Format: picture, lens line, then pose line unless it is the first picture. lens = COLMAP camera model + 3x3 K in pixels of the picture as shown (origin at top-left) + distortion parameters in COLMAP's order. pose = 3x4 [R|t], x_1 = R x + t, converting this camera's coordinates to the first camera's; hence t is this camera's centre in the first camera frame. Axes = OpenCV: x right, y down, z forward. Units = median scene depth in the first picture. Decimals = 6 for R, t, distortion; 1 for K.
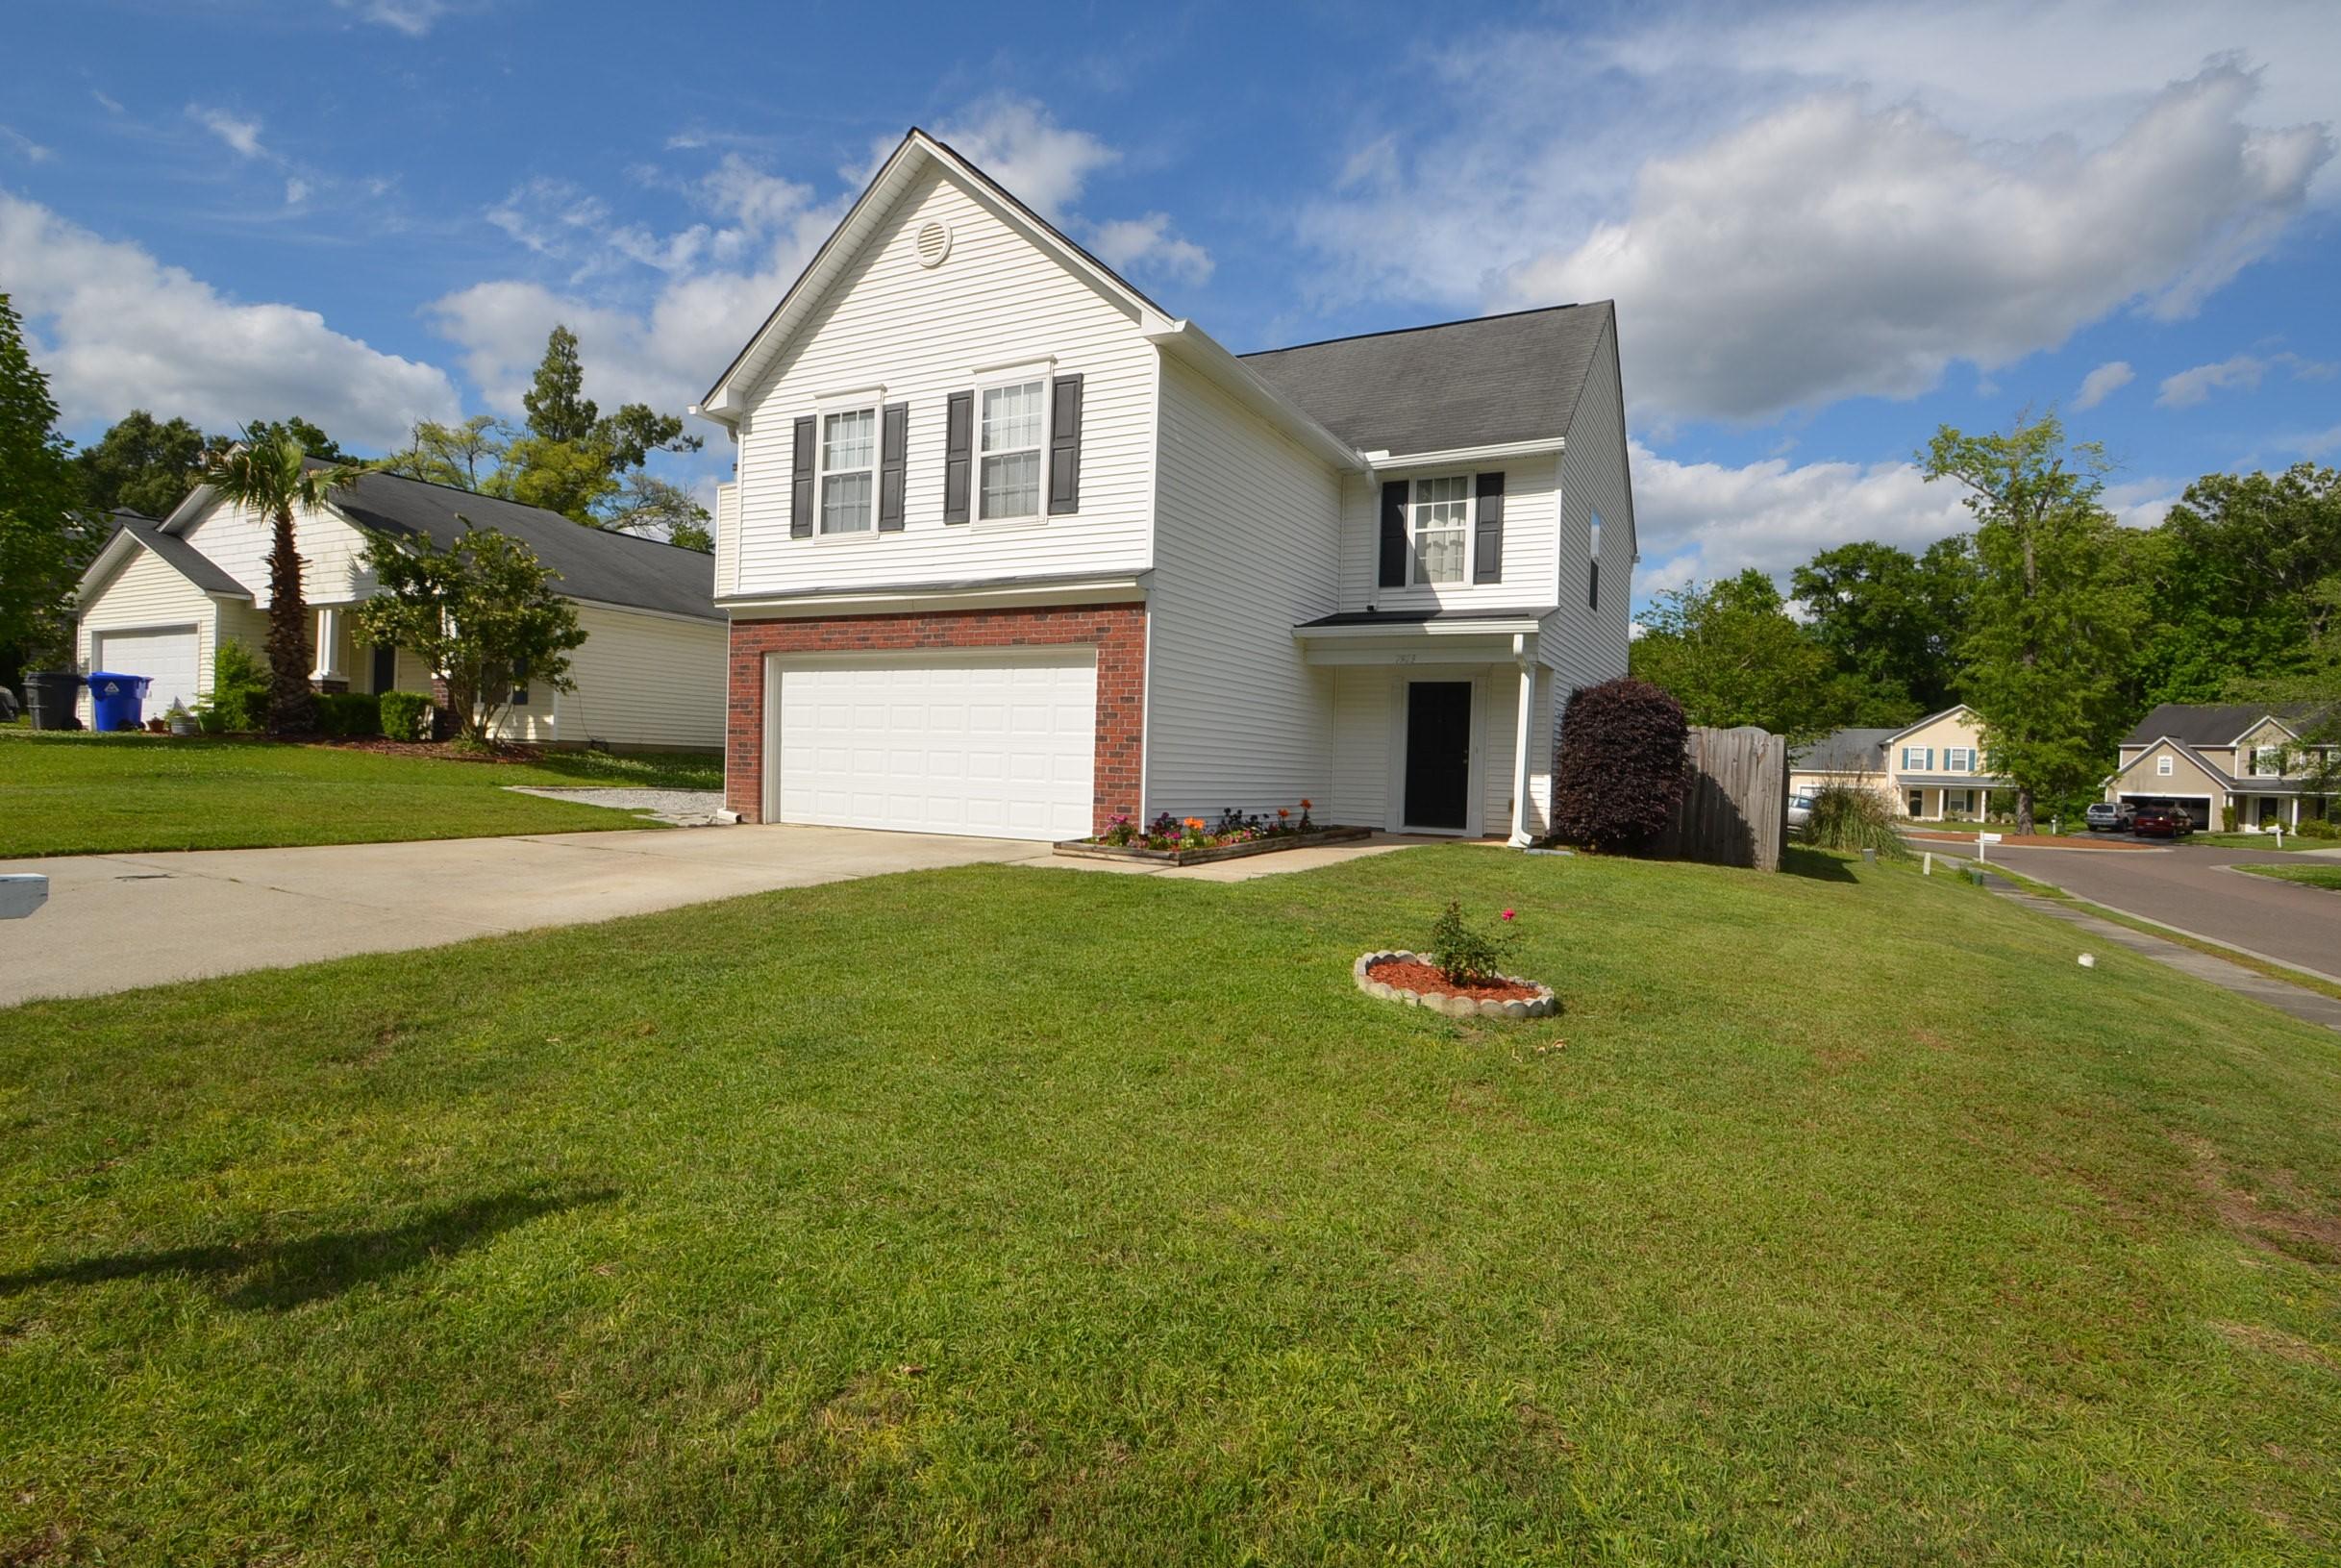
lens RADIAL K [[1261.3, 0, 1167.5], [0, 1261.3, 790.7], [0, 0, 1]] dist [0.000583, -0.001036]
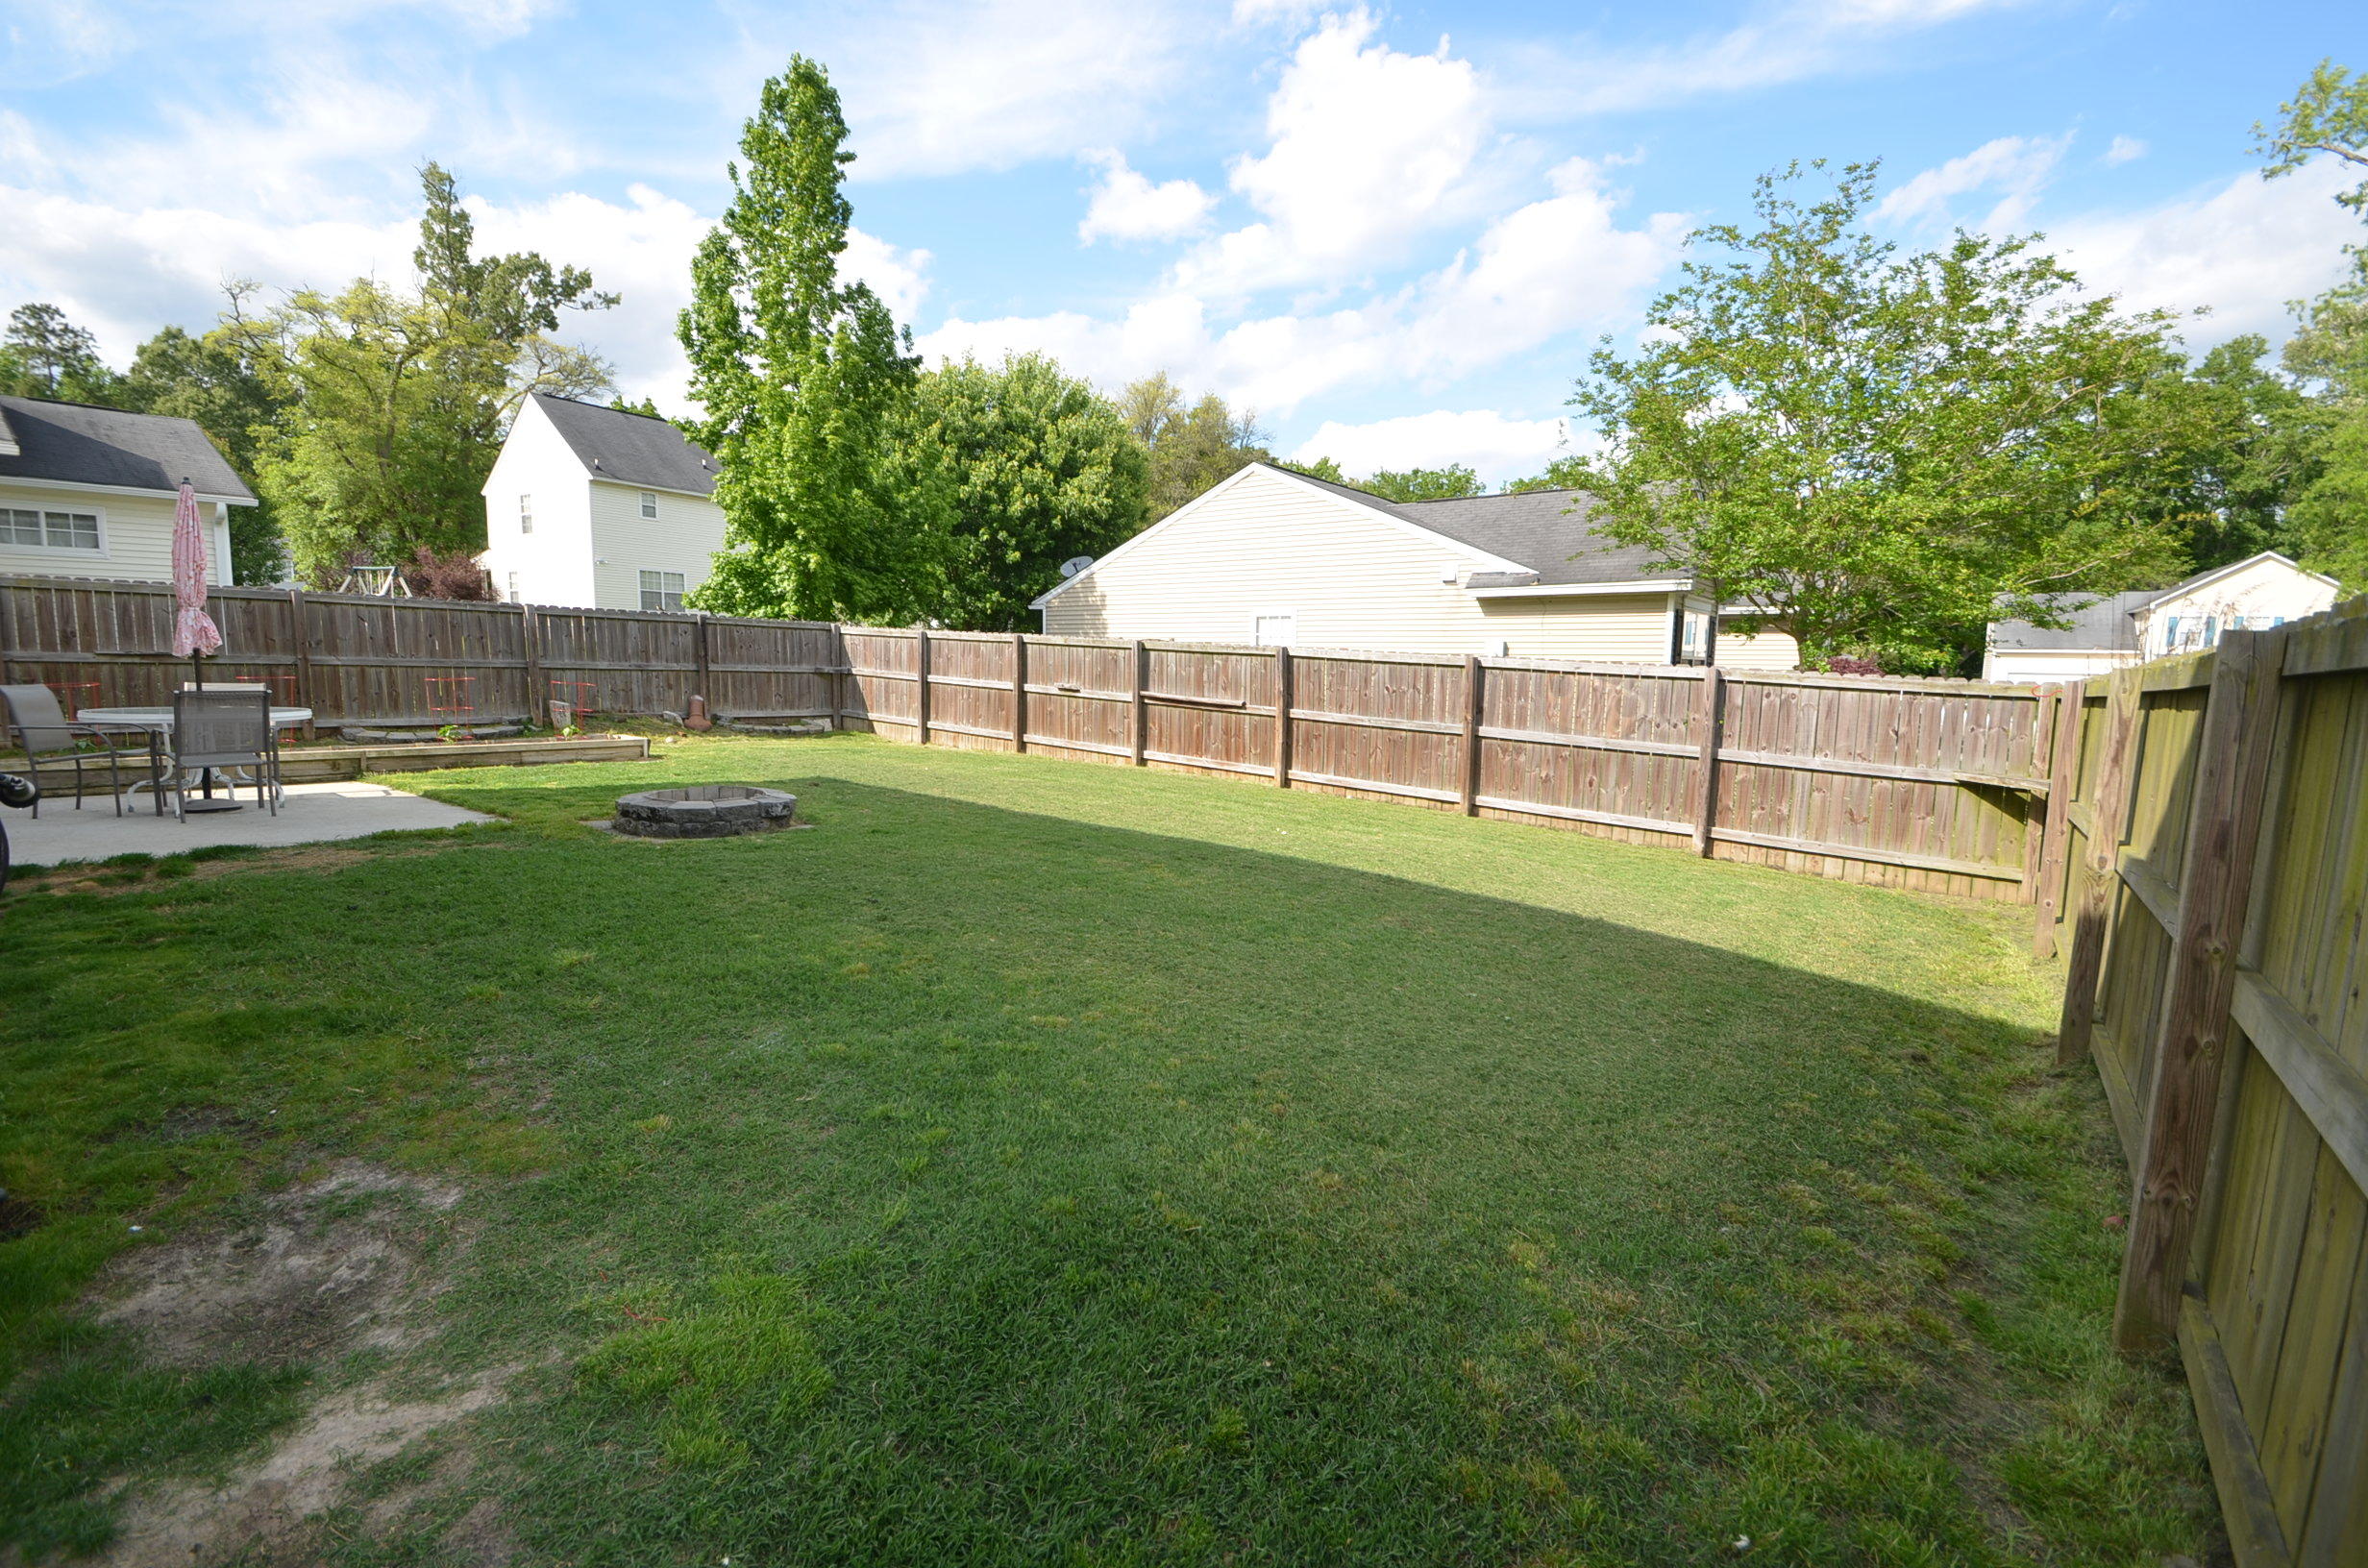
lens RADIAL K [[1027.0, 0, 1190.5], [0, 1027.0, 802.5], [0, 0, 1]] dist [0.000054, -0.001230]
pose [[0.982504, 0.008515, -0.186049, 0.160409], [0.012782, 0.993516, 0.112973, -0.002918], [0.185804, -0.113375, 0.976024, 0.340009]]
